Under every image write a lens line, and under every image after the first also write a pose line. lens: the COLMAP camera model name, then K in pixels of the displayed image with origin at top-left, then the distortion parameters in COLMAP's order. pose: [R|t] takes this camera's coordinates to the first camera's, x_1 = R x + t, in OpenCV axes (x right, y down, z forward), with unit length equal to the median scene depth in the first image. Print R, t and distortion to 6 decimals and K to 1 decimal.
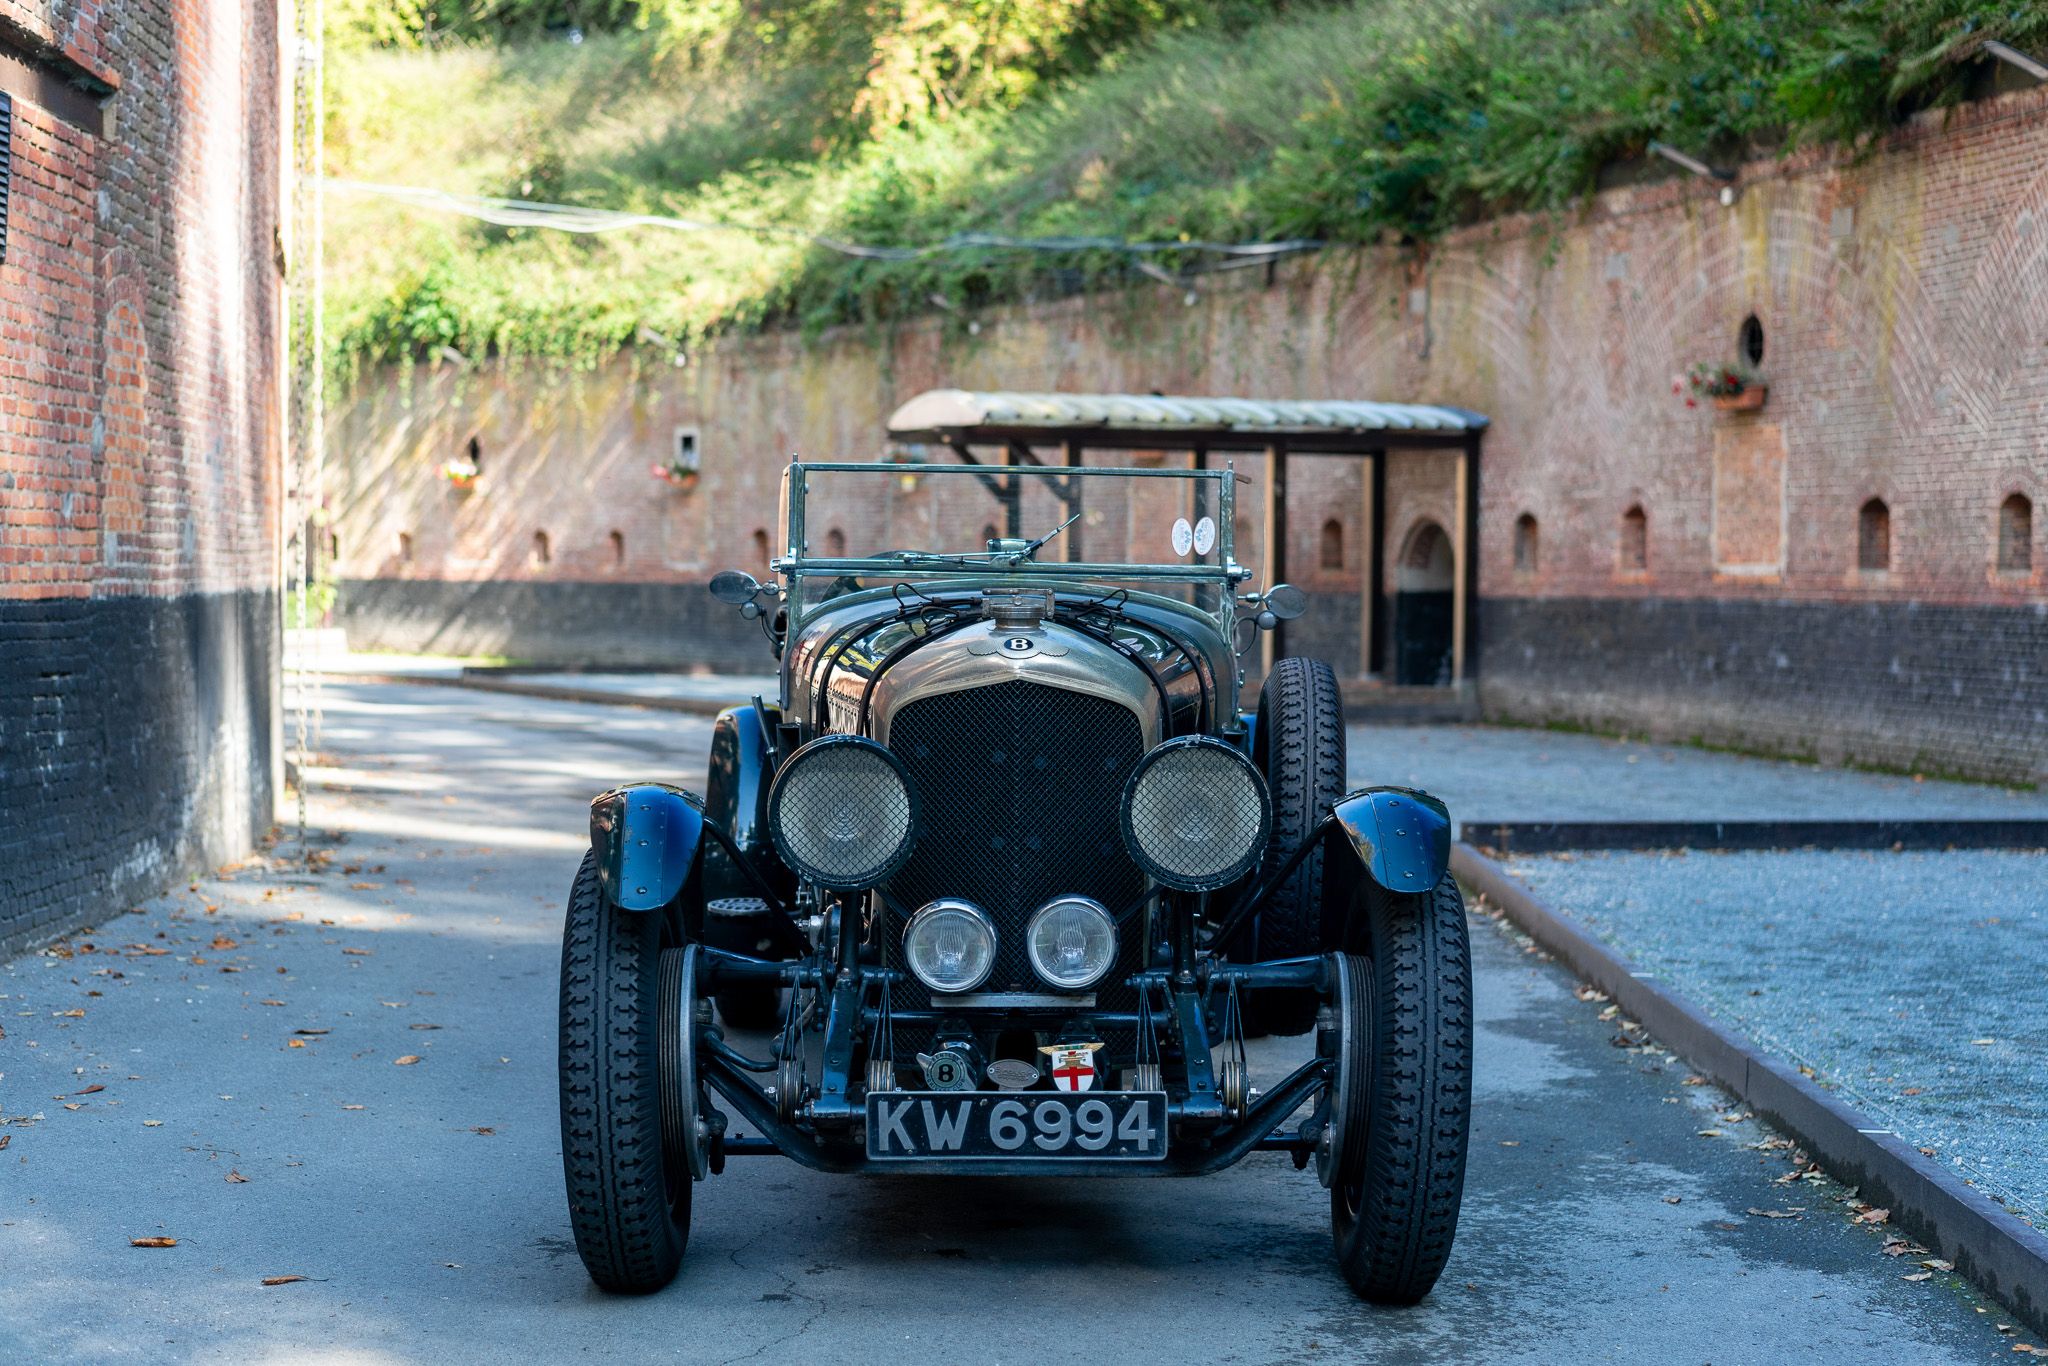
lens RADIAL K [[3146.9, 0, 1024.0], [0, 3146.9, 683.0], [0, 0, 1]] dist [0.030423, -0.292368]
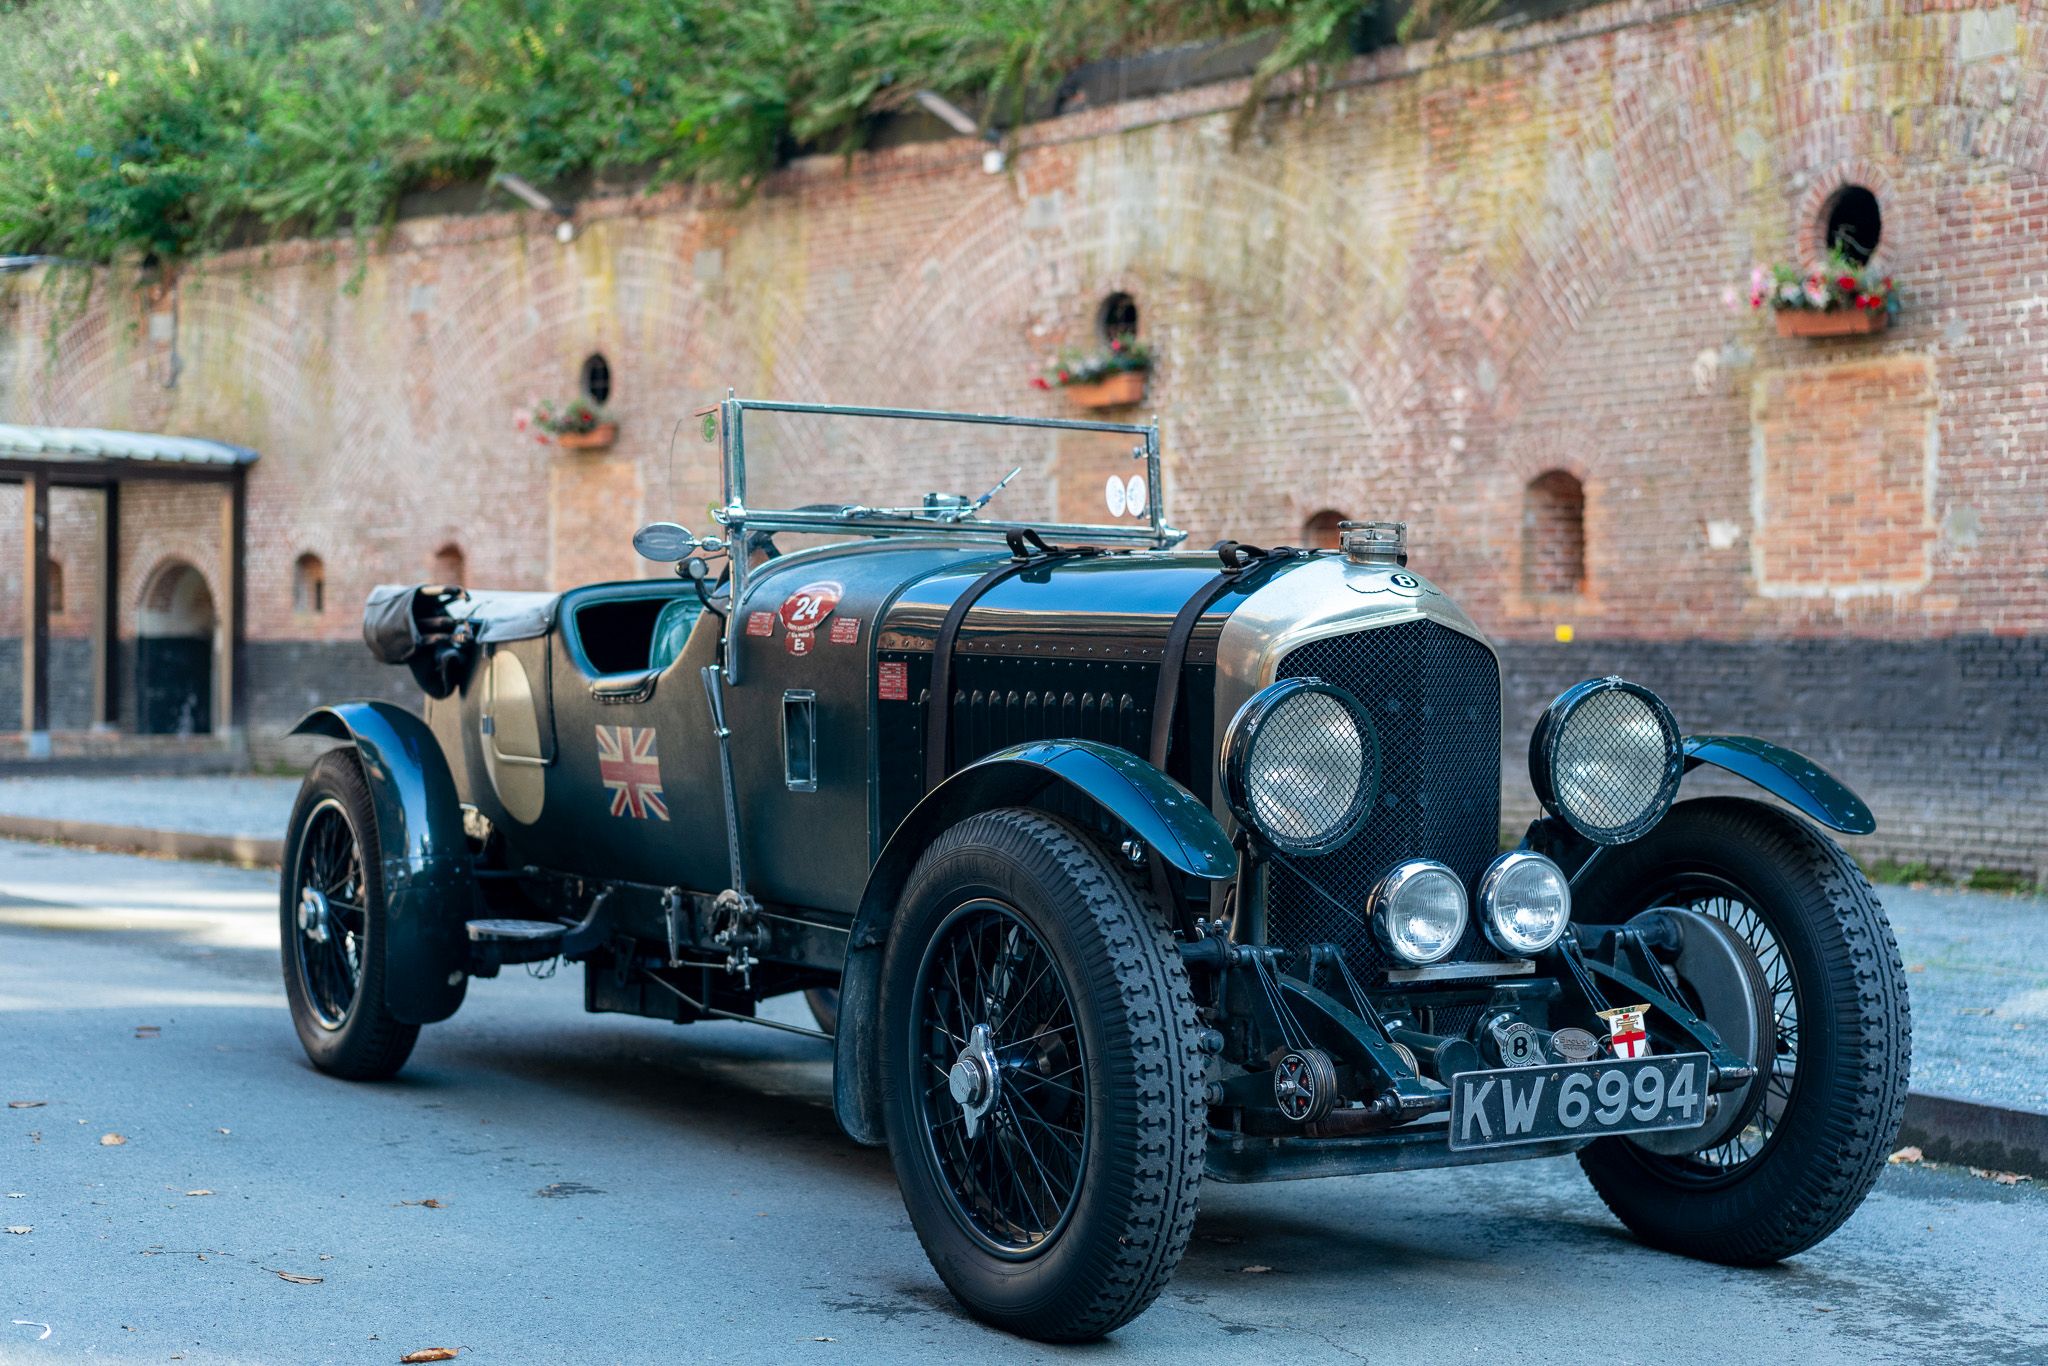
lens RADIAL K [[3146.9, 0, 1024.0], [0, 3146.9, 683.0], [0, 0, 1]] dist [0.030423, -0.292368]
pose [[0.865542, -0.004627, 0.500816, -0.149702], [0.016523, 0.999677, -0.019321, 0.008879], [-0.500564, 0.024998, 0.865338, 0.073501]]
